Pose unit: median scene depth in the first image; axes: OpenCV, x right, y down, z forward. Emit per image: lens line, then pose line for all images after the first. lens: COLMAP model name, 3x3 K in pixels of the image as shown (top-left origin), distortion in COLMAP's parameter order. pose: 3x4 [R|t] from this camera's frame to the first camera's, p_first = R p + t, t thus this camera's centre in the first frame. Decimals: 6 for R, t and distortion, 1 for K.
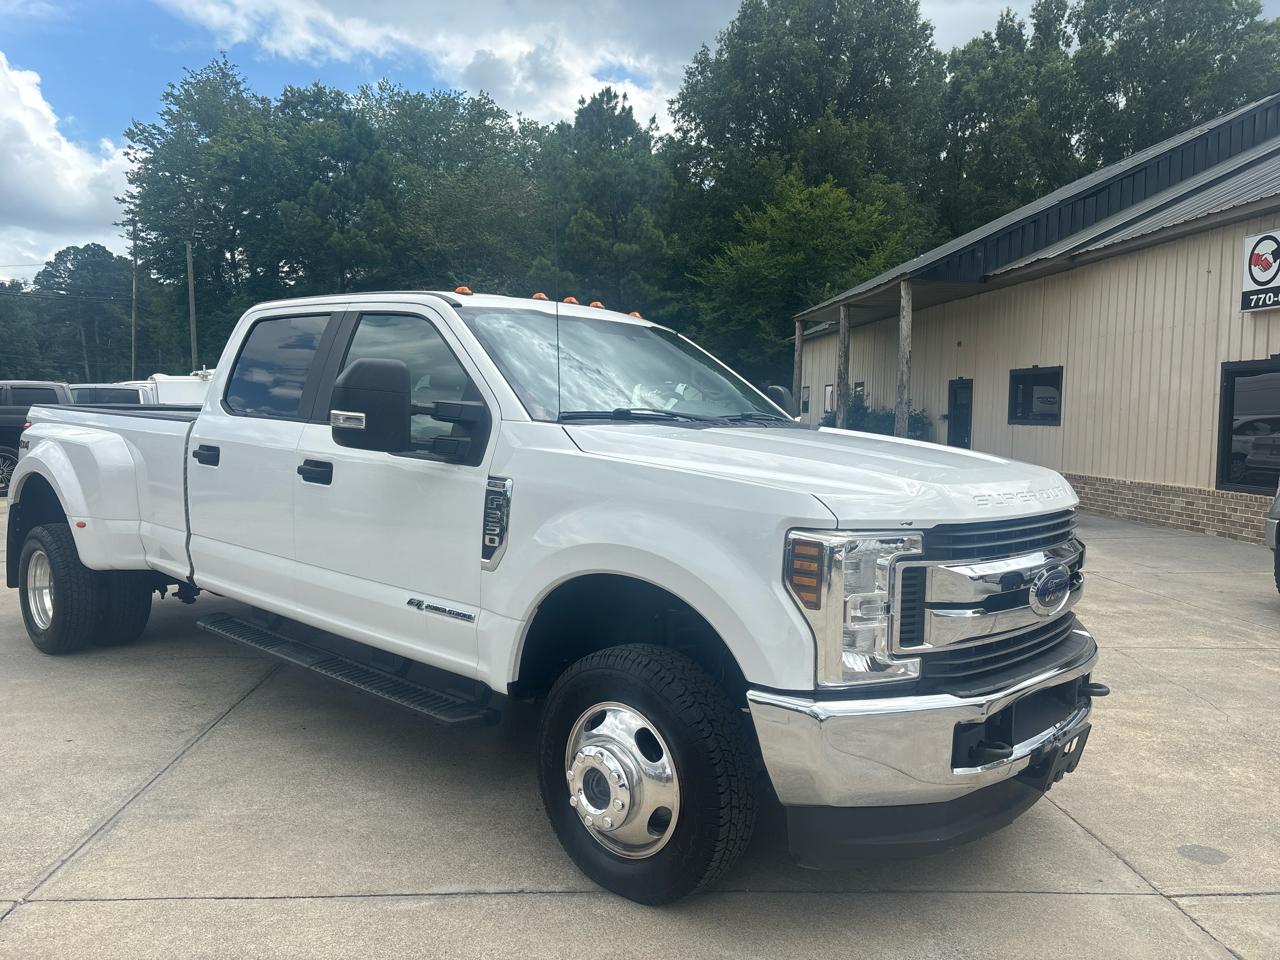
lens RADIAL K [[991.2, 0, 638.5], [0, 991.2, 480.8], [0, 0, 1]] dist [0.047820, -0.046544]
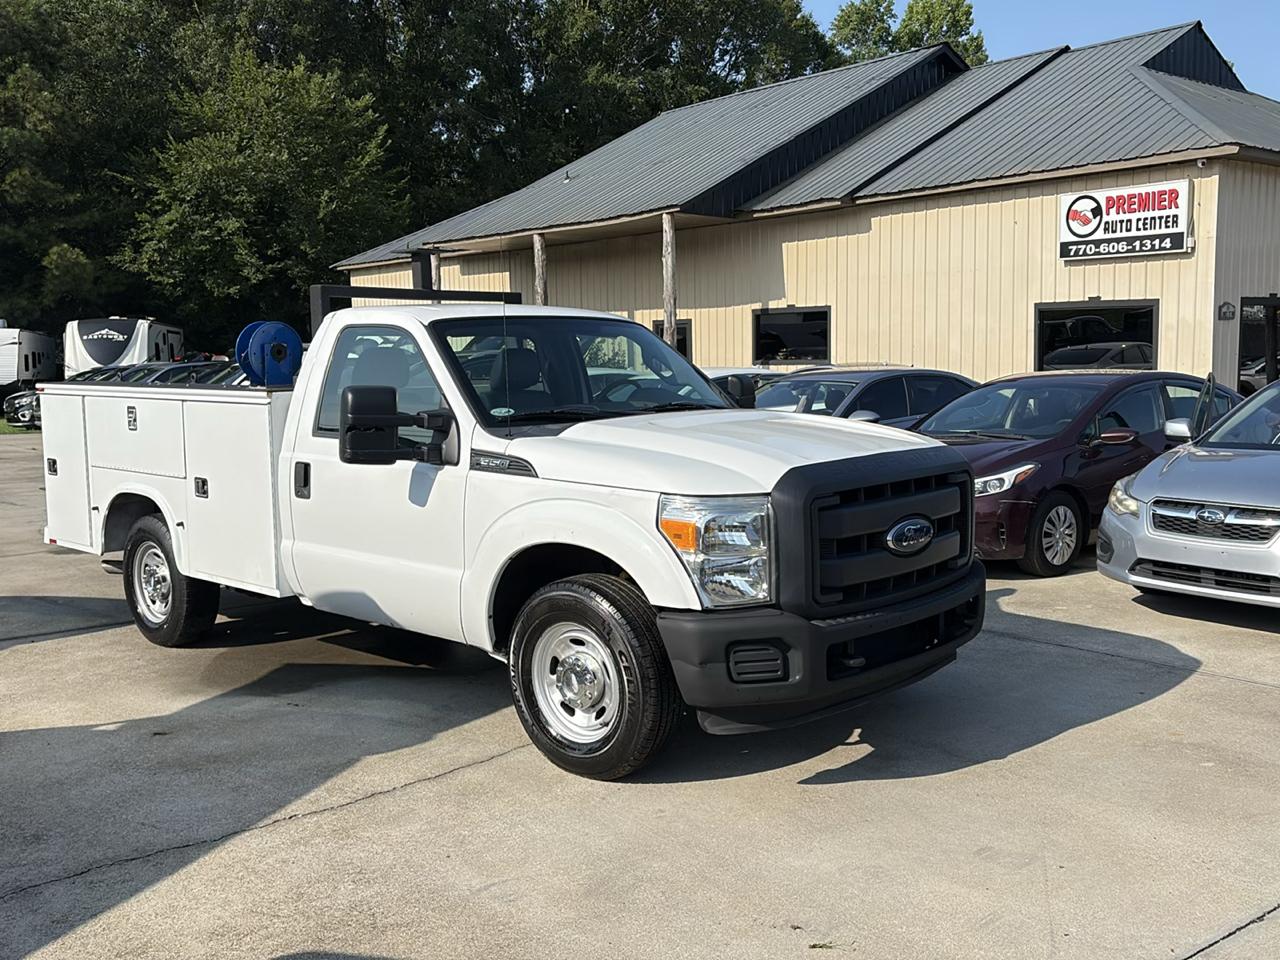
lens RADIAL K [[1269.5, 0, 643.1], [0, 1269.5, 489.6], [0, 0, 1]] dist [0.024796, 0.000000]
pose [[0.814959, -0.091593, 0.572235, -0.182883], [0.070205, 0.995763, 0.059399, -0.006857], [-0.575250, -0.008234, 0.817936, 0.018989]]
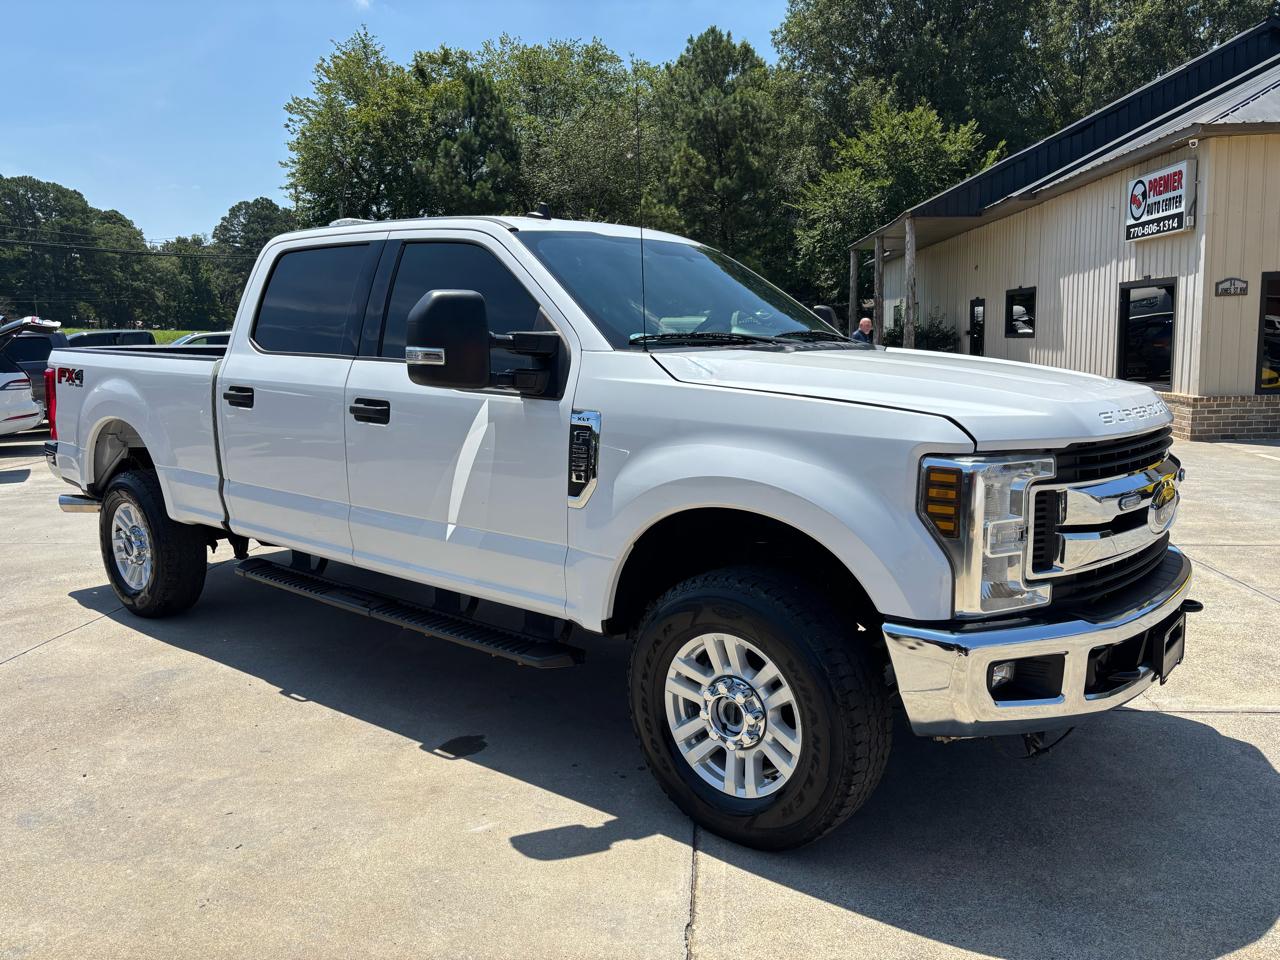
lens RADIAL K [[991.2, 0, 633.5], [0, 991.2, 485.2], [0, 0, 1]] dist [0.047820, -0.046544]
pose [[0.988094, -0.014036, -0.153207, 0.050189], [0.025667, 0.996913, 0.074203, 0.007059], [0.151693, -0.077252, 0.985404, -0.095963]]
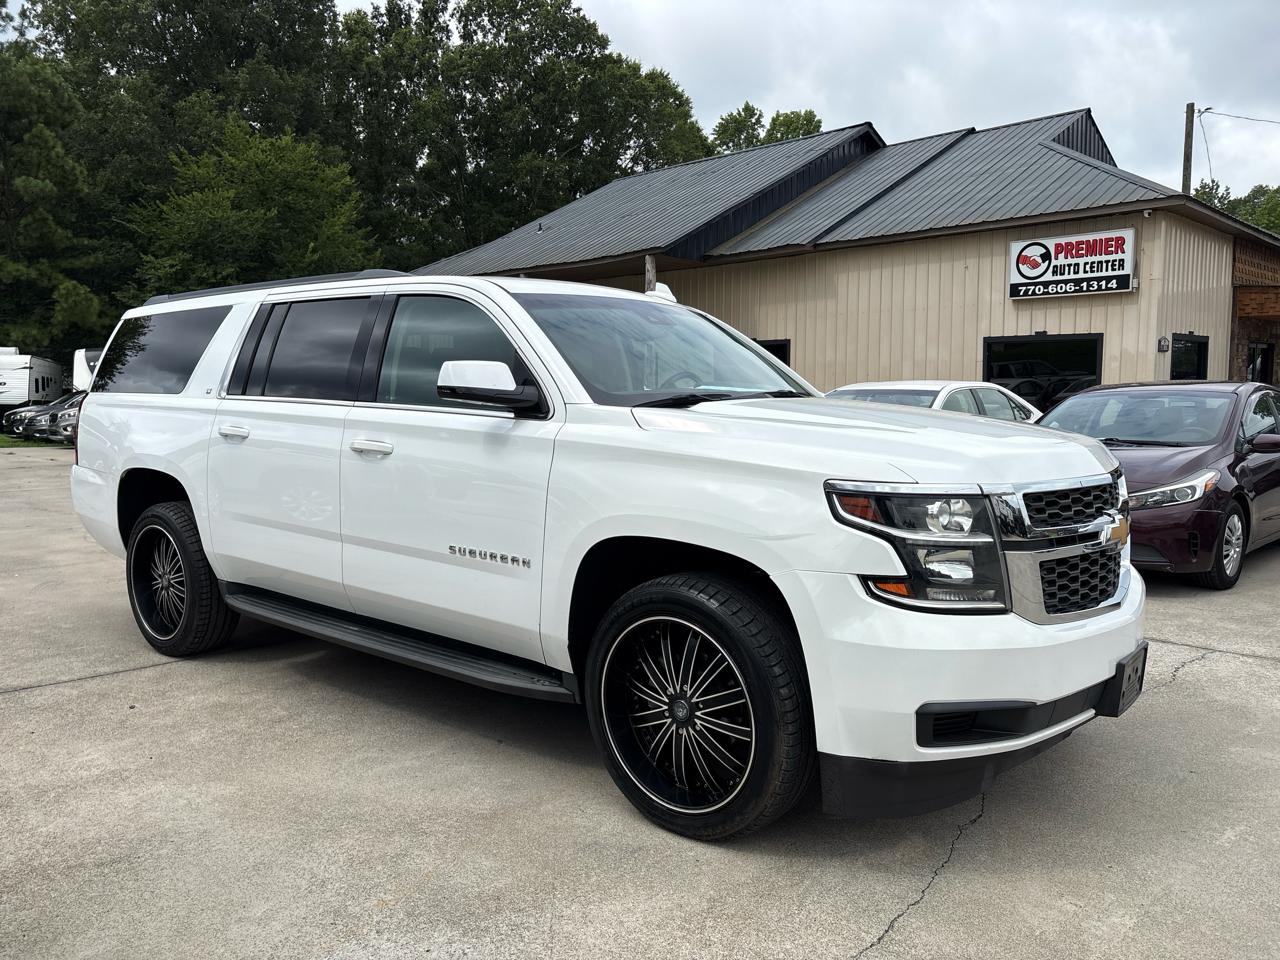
lens RADIAL K [[991.2, 0, 633.3], [0, 991.2, 482.8], [0, 0, 1]] dist [0.047820, -0.046544]
pose [[0.755035, -0.076308, 0.651229, -0.180468], [0.059932, 0.997079, 0.047347, -0.005028], [-0.652940, 0.003281, 0.757403, 0.090388]]
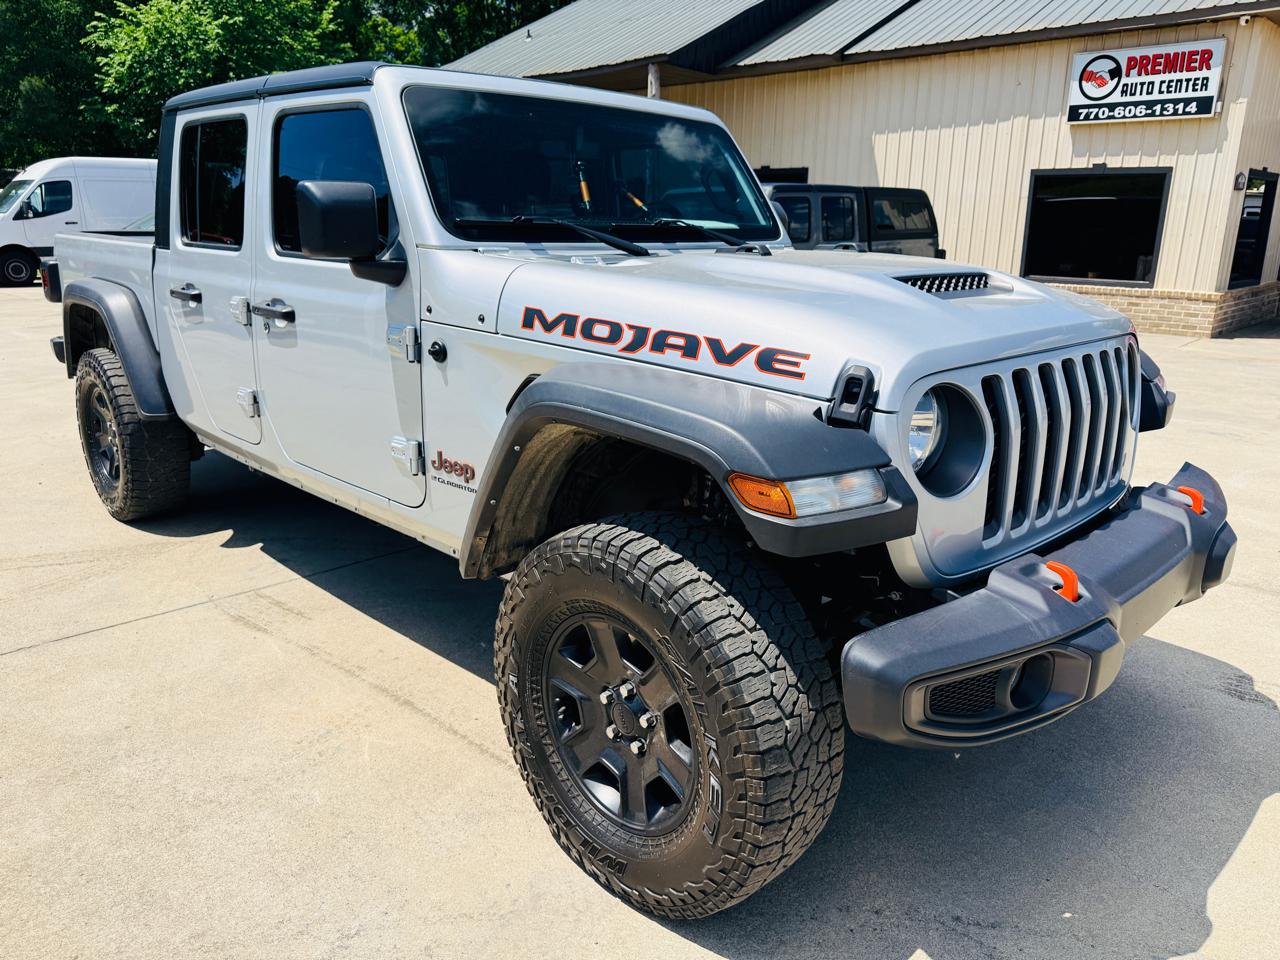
lens RADIAL K [[971.8, 0, 608.9], [0, 971.8, 489.2], [0, 0, 1]] dist [0.028277, -0.031104]
pose [[0.764113, -0.170287, 0.622201, -0.159270], [0.039784, 0.975133, 0.218021, -0.006652], [-0.643855, -0.141839, 0.751886, 0.119771]]
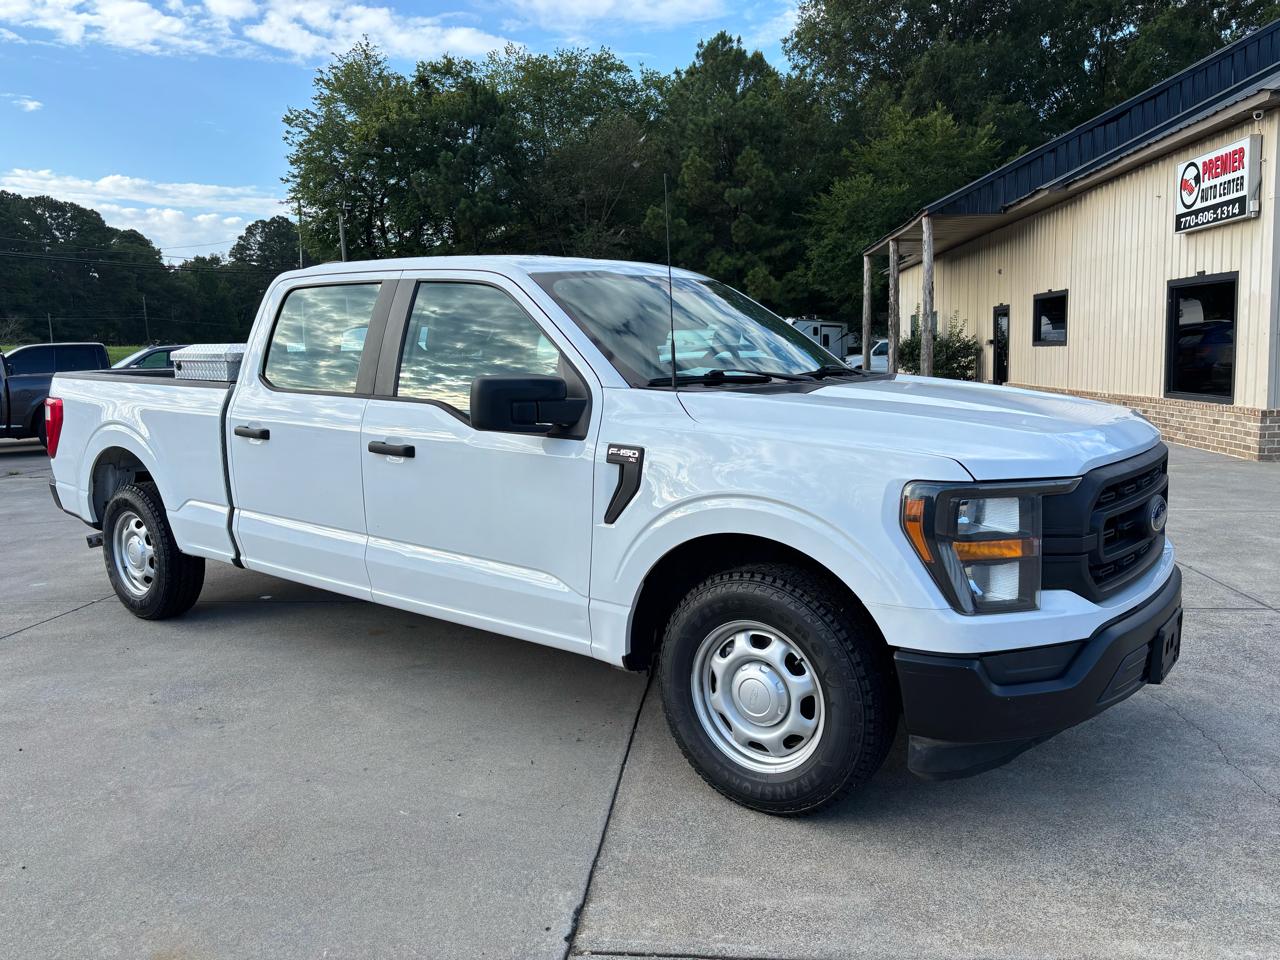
lens RADIAL K [[991.2, 0, 629.9], [0, 991.2, 481.9], [0, 0, 1]] dist [0.047820, -0.046544]
pose [[0.984659, -0.019301, -0.173420, 0.054737], [0.029212, 0.998071, 0.054783, 0.007059], [0.172028, -0.059009, 0.983323, -0.055058]]
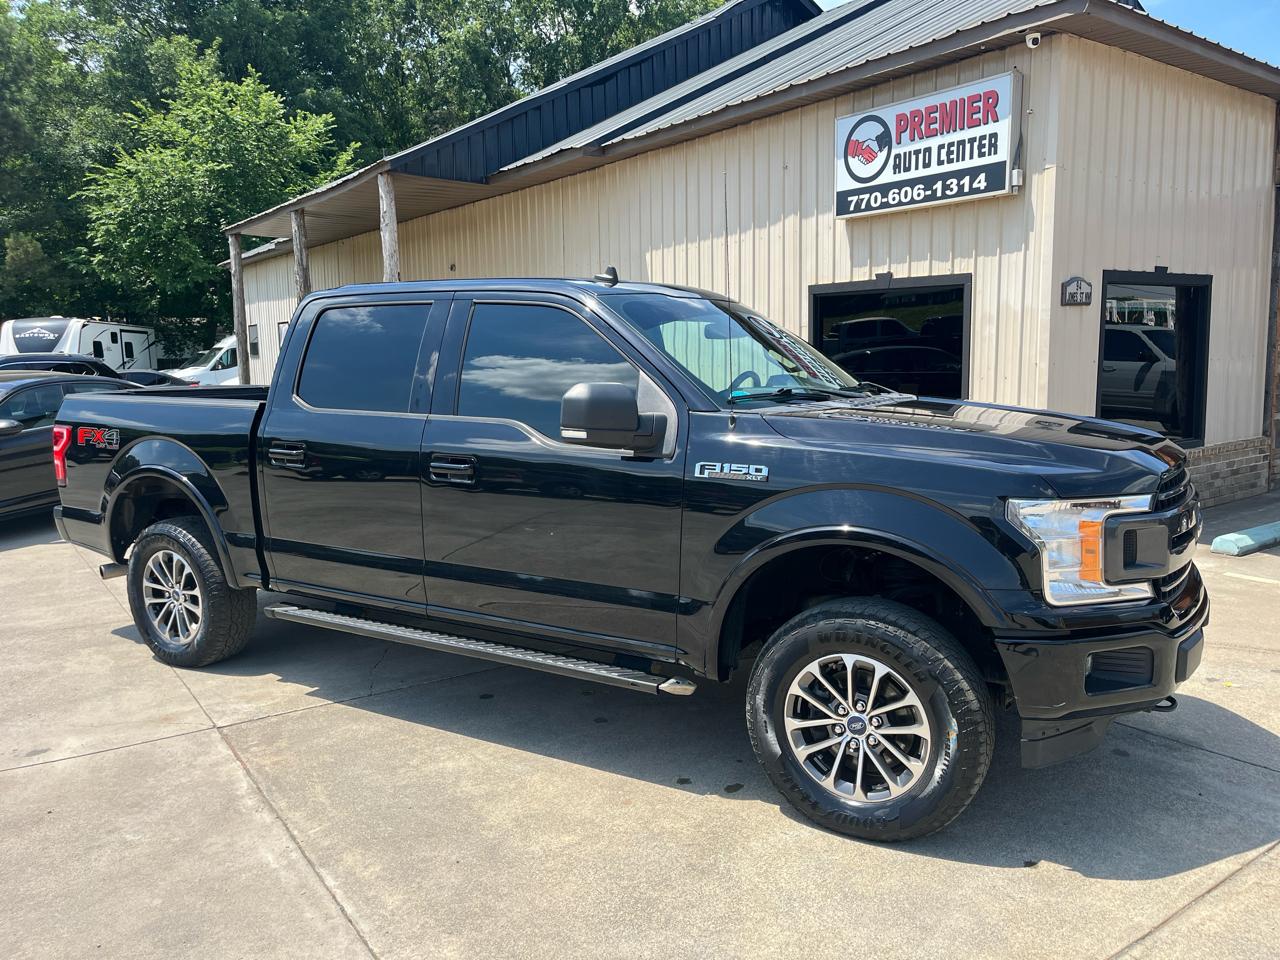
lens RADIAL K [[971.8, 0, 642.5], [0, 971.8, 486.9], [0, 0, 1]] dist [0.028277, -0.031104]
pose [[0.855442, -0.098427, 0.508460, 0.018707], [0.063022, 0.994262, 0.086439, -0.009983], [-0.514051, -0.041900, 0.856736, 0.116528]]
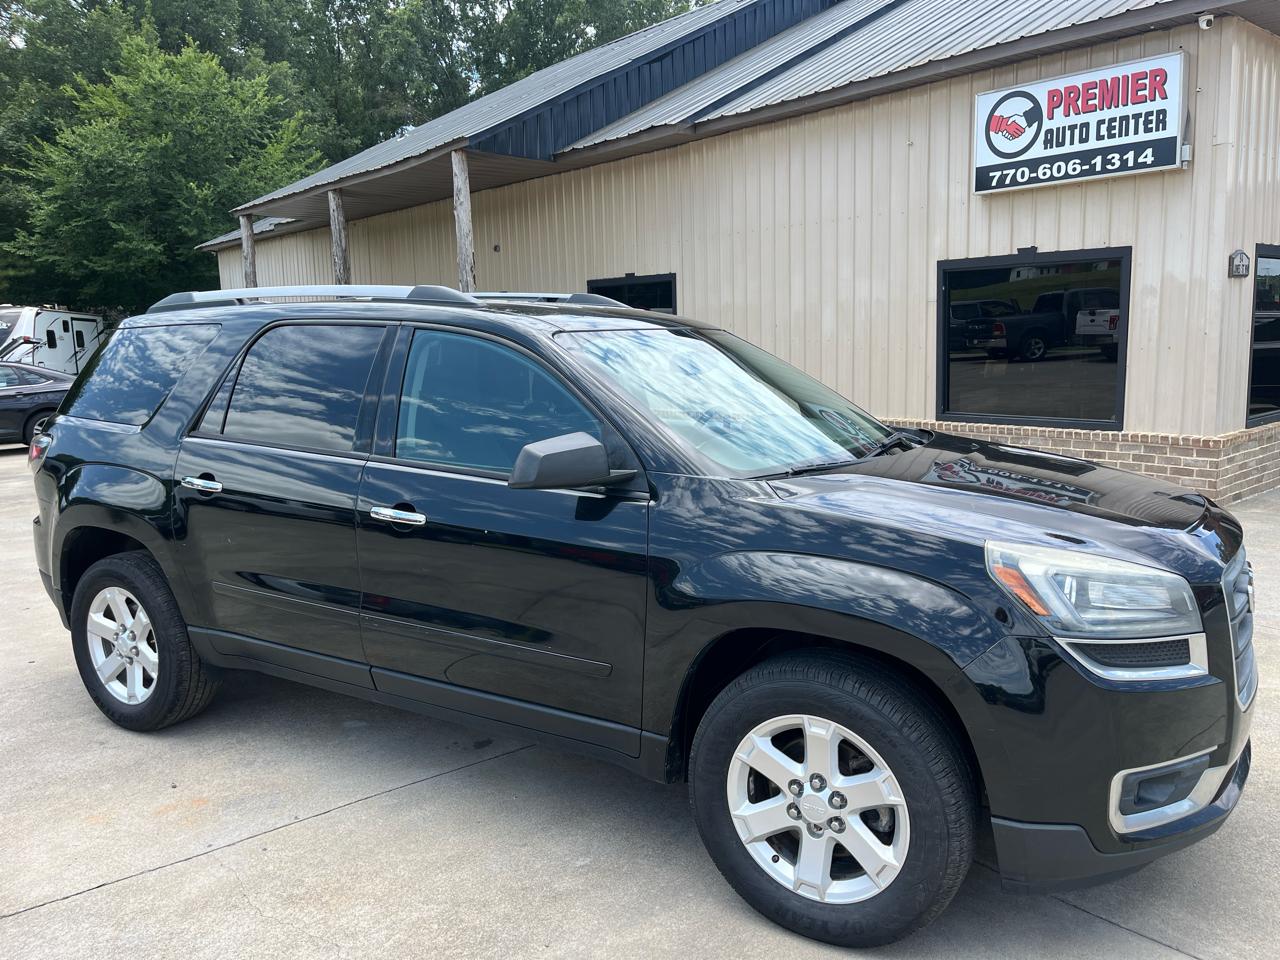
lens RADIAL K [[971.8, 0, 651.3], [0, 971.8, 476.8], [0, 0, 1]] dist [0.028277, -0.031104]
pose [[0.800821, -0.120110, 0.586737, -0.021466], [0.078086, 0.992261, 0.096547, -0.011575], [-0.593792, -0.031500, 0.804002, 0.146451]]
